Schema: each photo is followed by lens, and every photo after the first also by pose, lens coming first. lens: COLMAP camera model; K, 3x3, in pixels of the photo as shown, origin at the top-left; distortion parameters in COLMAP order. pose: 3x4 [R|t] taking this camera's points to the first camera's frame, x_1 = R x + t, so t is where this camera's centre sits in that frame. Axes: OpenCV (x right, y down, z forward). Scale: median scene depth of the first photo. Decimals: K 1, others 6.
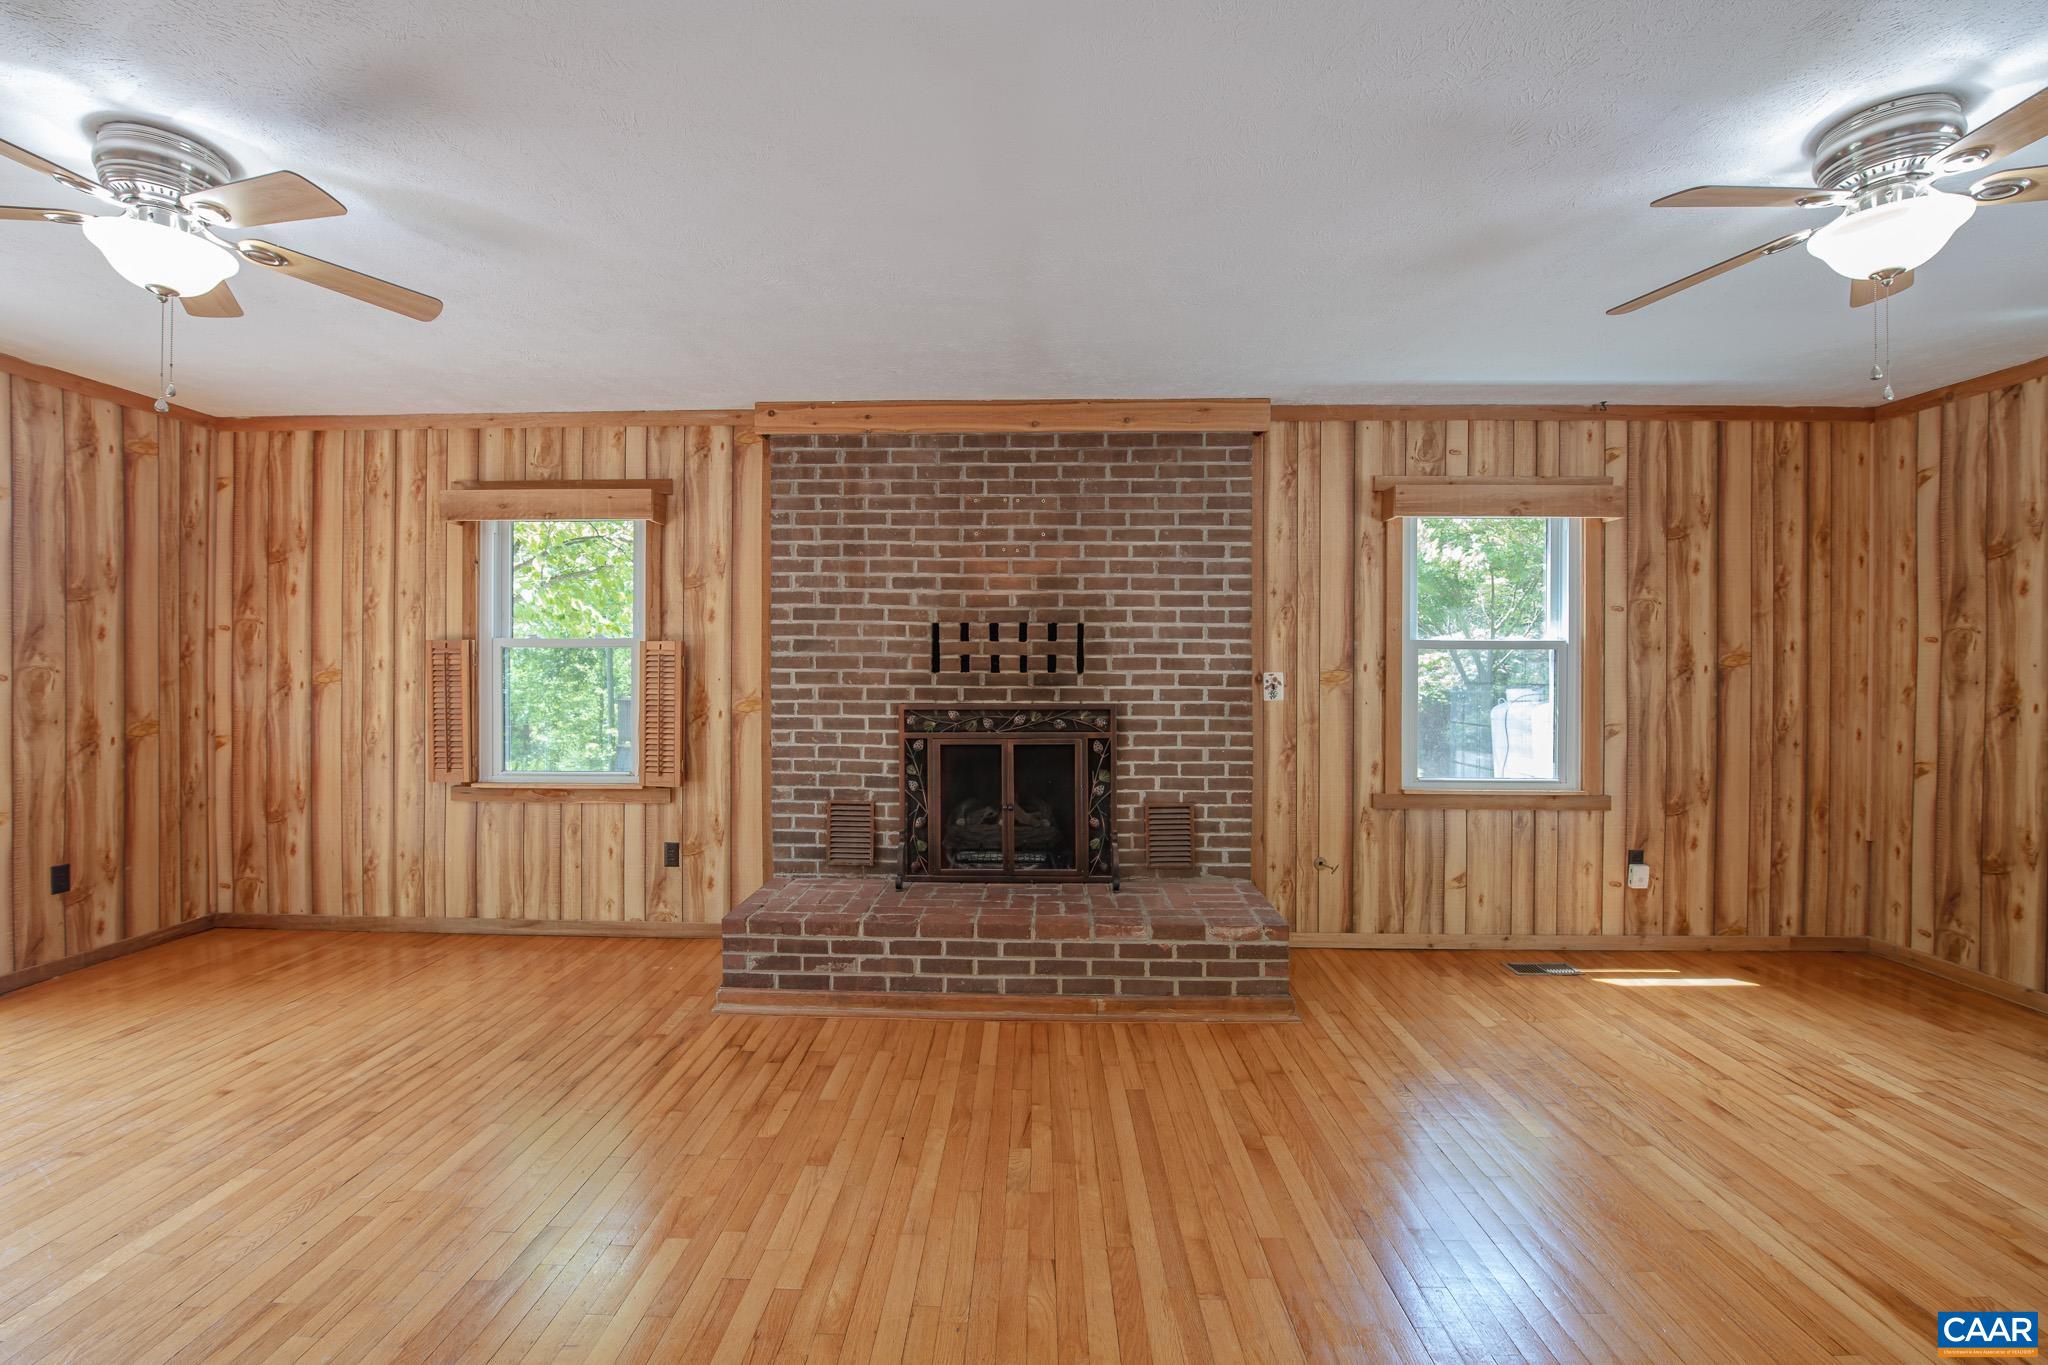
lens RADIAL K [[838.5, 0, 1015.4], [0, 838.5, 680.4], [0, 0, 1]] dist [-0.008259, -0.006686]
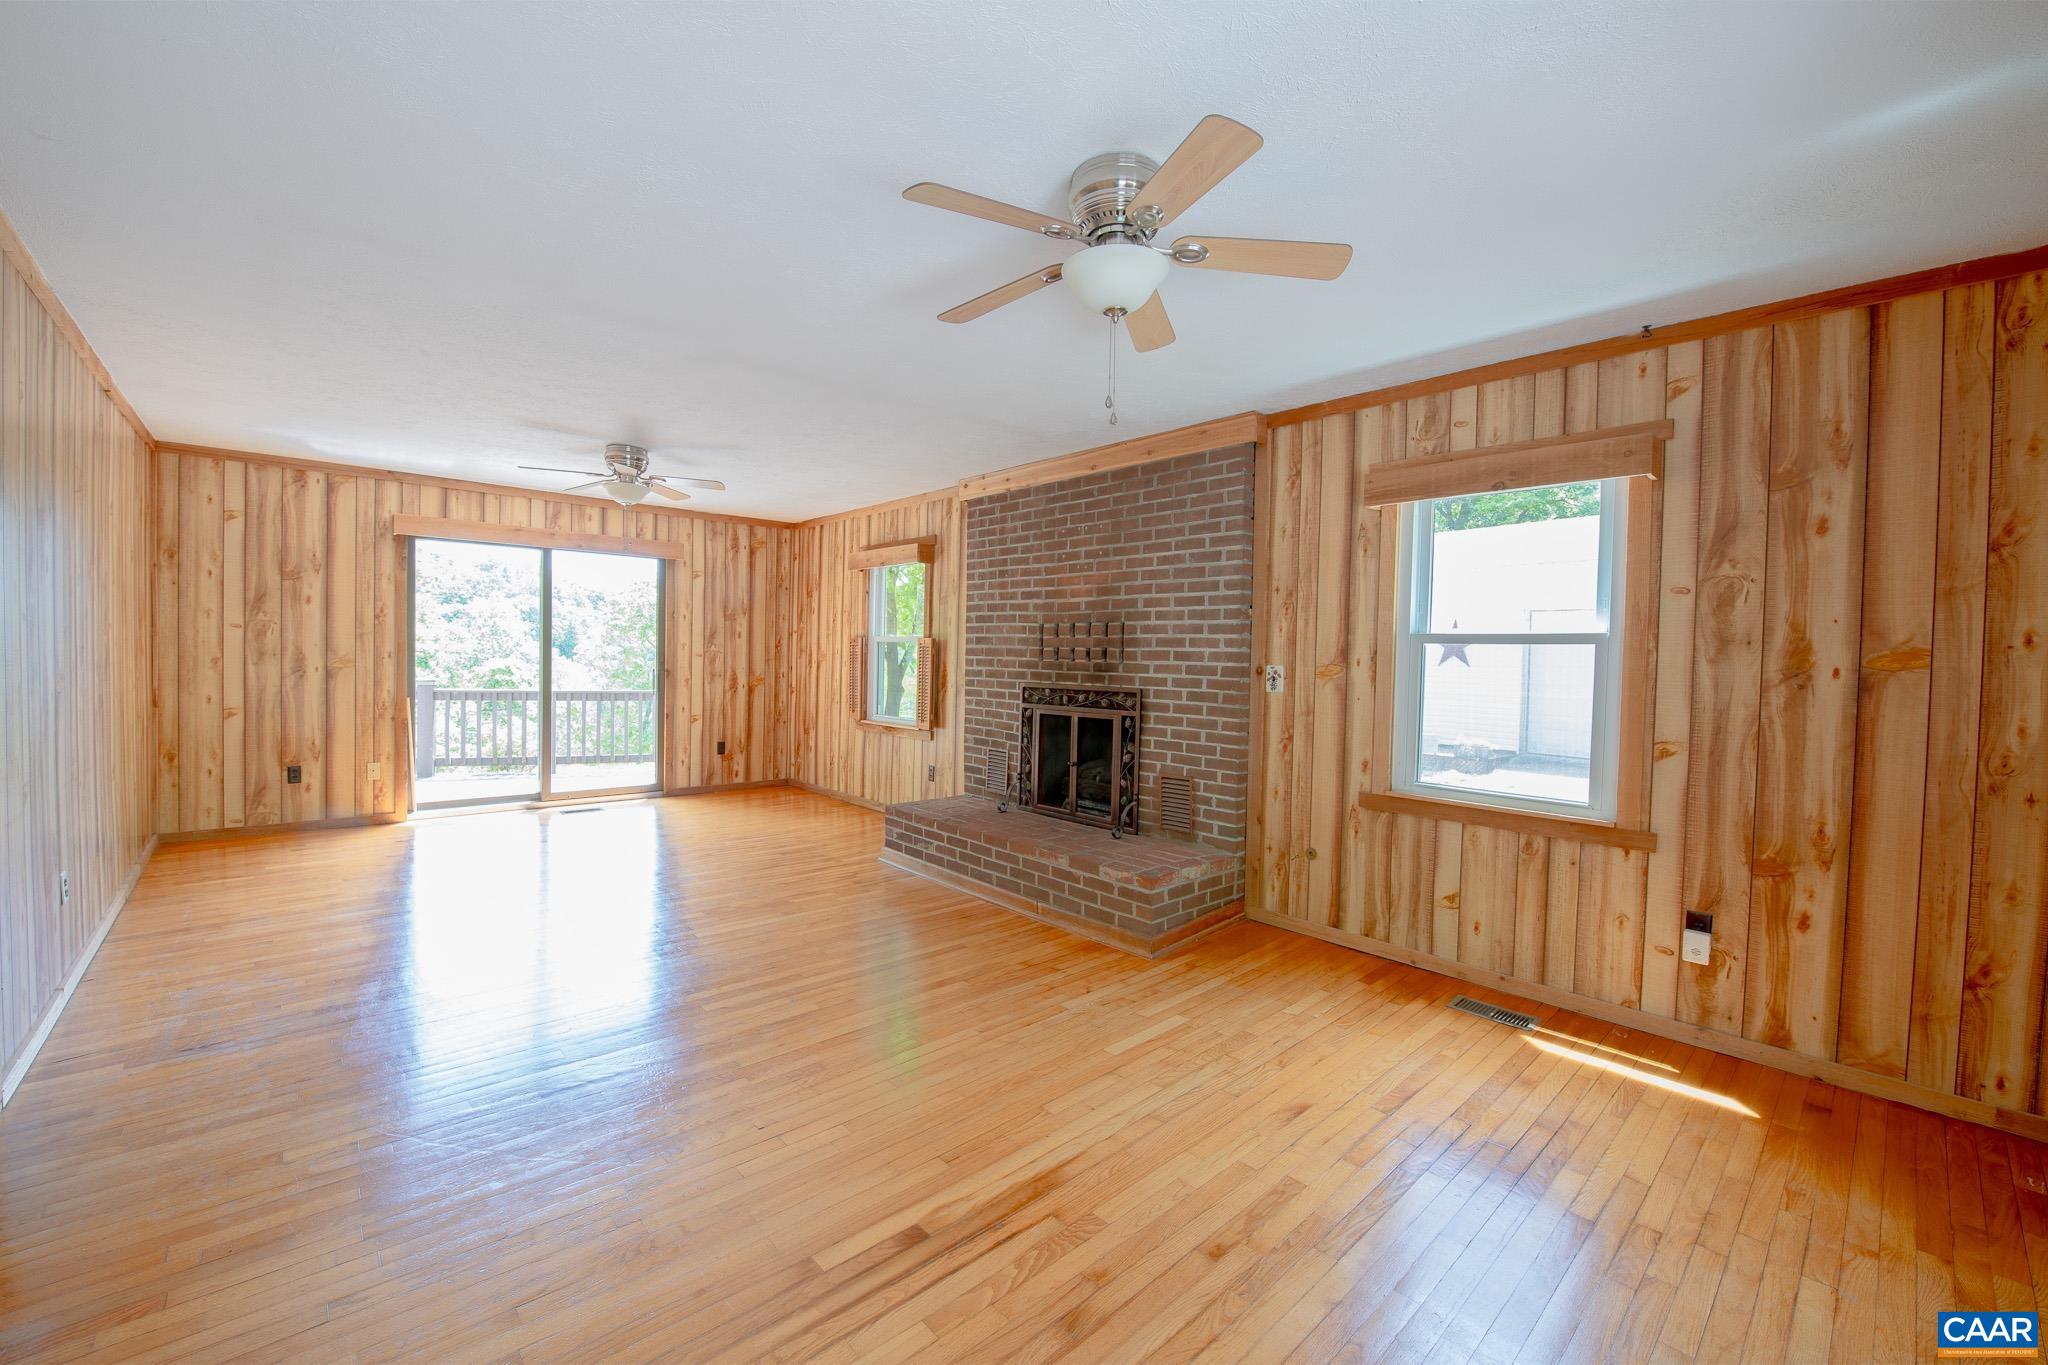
lens RADIAL K [[817.7, 0, 1019.3], [0, 817.7, 678.8], [0, 0, 1]] dist [-0.005322, -0.006393]
pose [[0.693235, 0.031970, -0.720002, 0.839660], [-0.027089, 0.999466, 0.018298, -0.002799], [0.720202, 0.006819, 0.693730, 0.052805]]
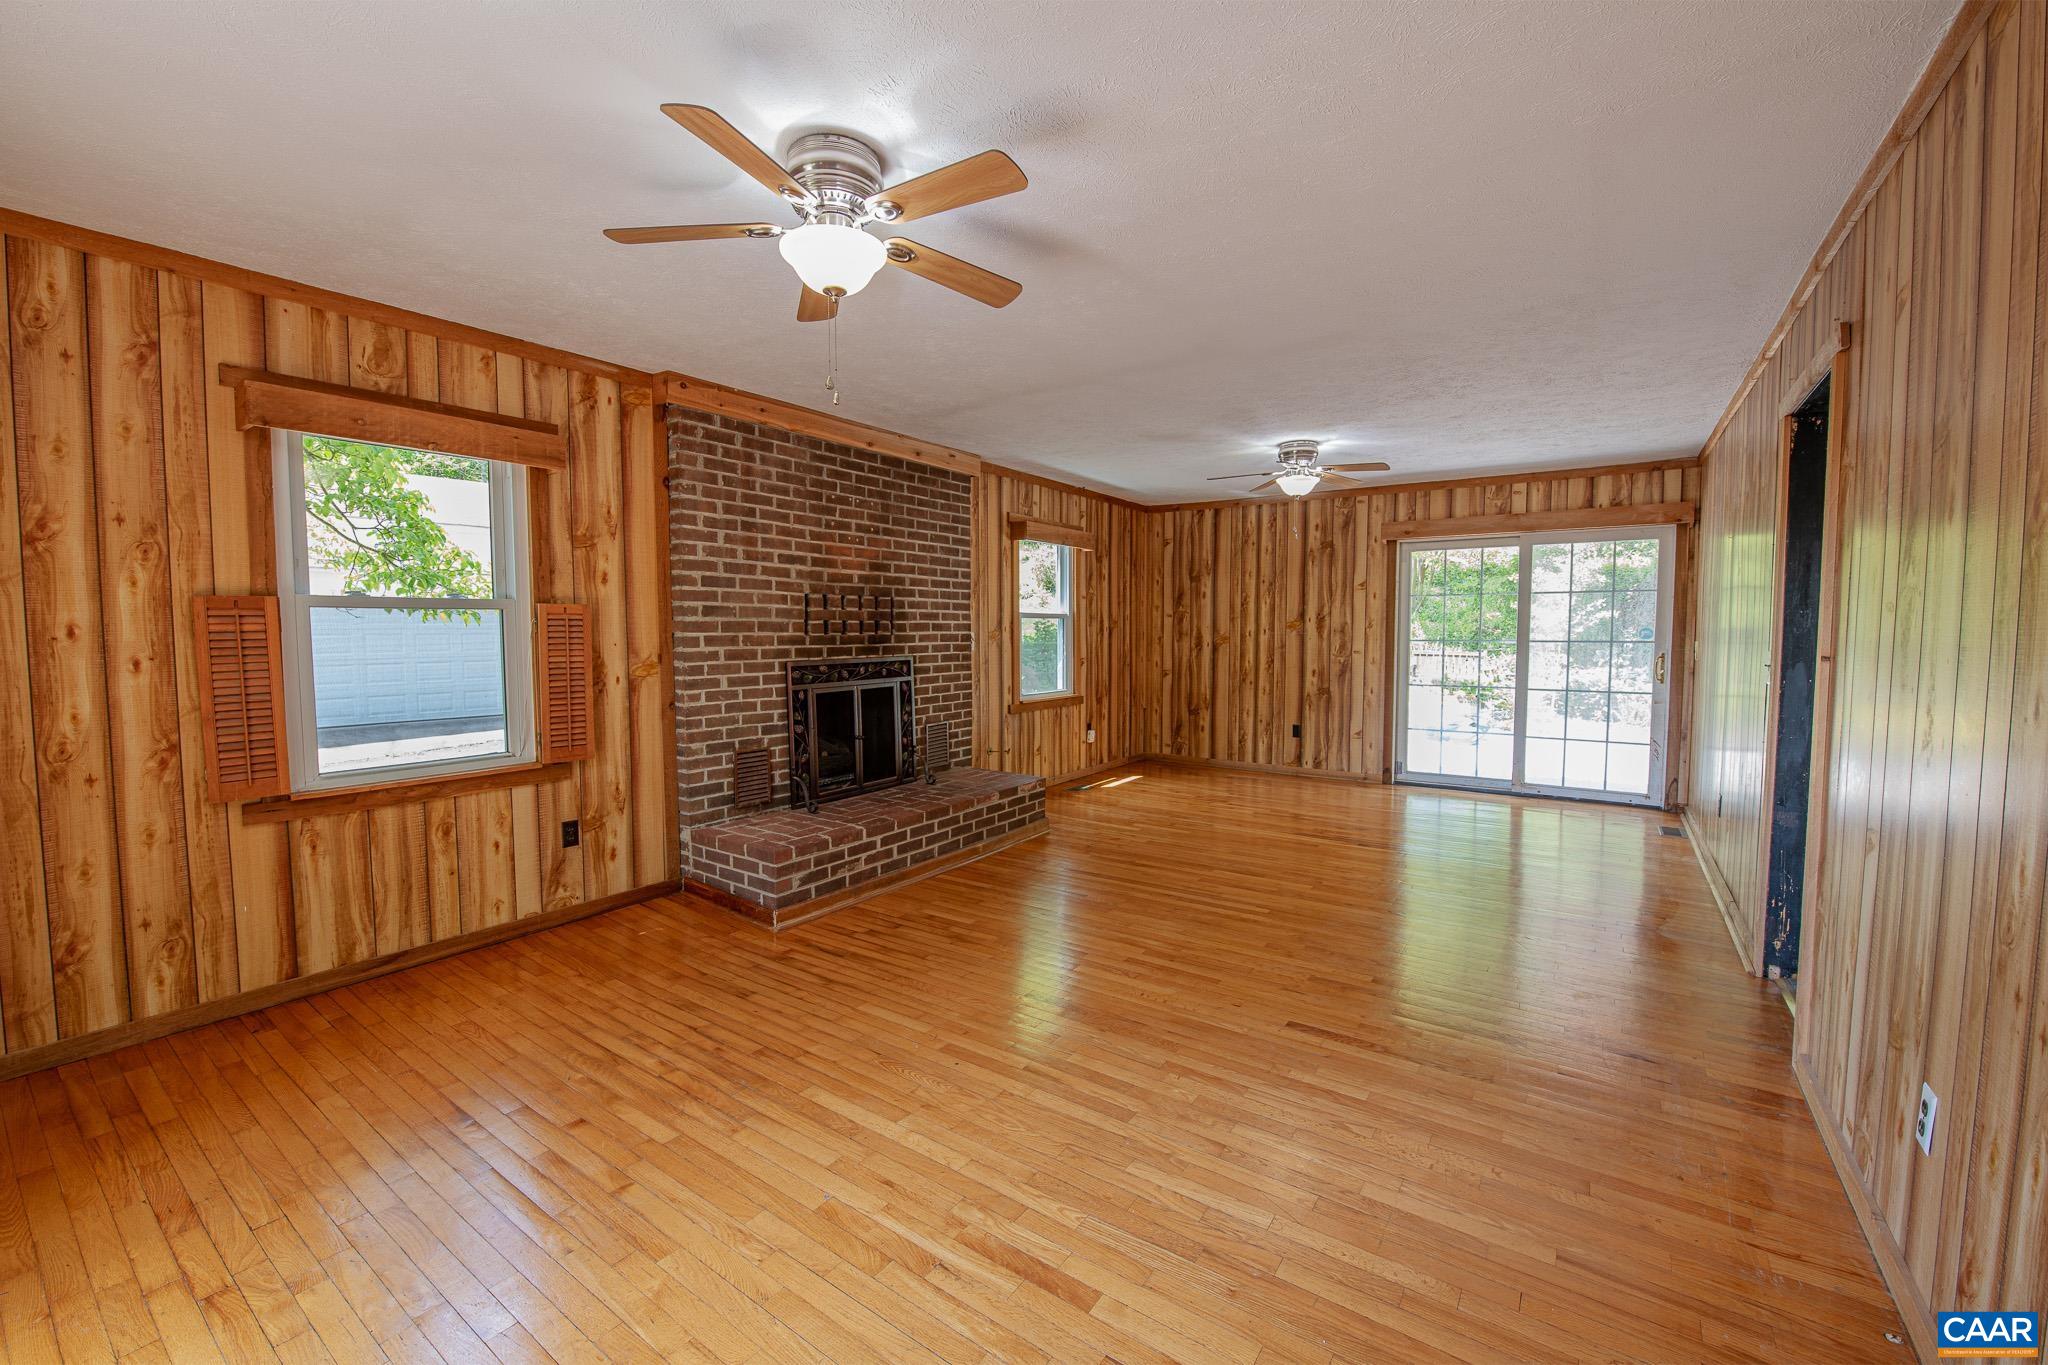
lens RADIAL K [[817.7, 0, 1019.3], [0, 817.7, 678.8], [0, 0, 1]] dist [-0.005322, -0.006393]
pose [[0.552718, -0.055740, 0.831502, -0.916551], [0.009731, 0.998124, 0.060442, -0.014554], [-0.833312, -0.025316, 0.552224, 0.088810]]
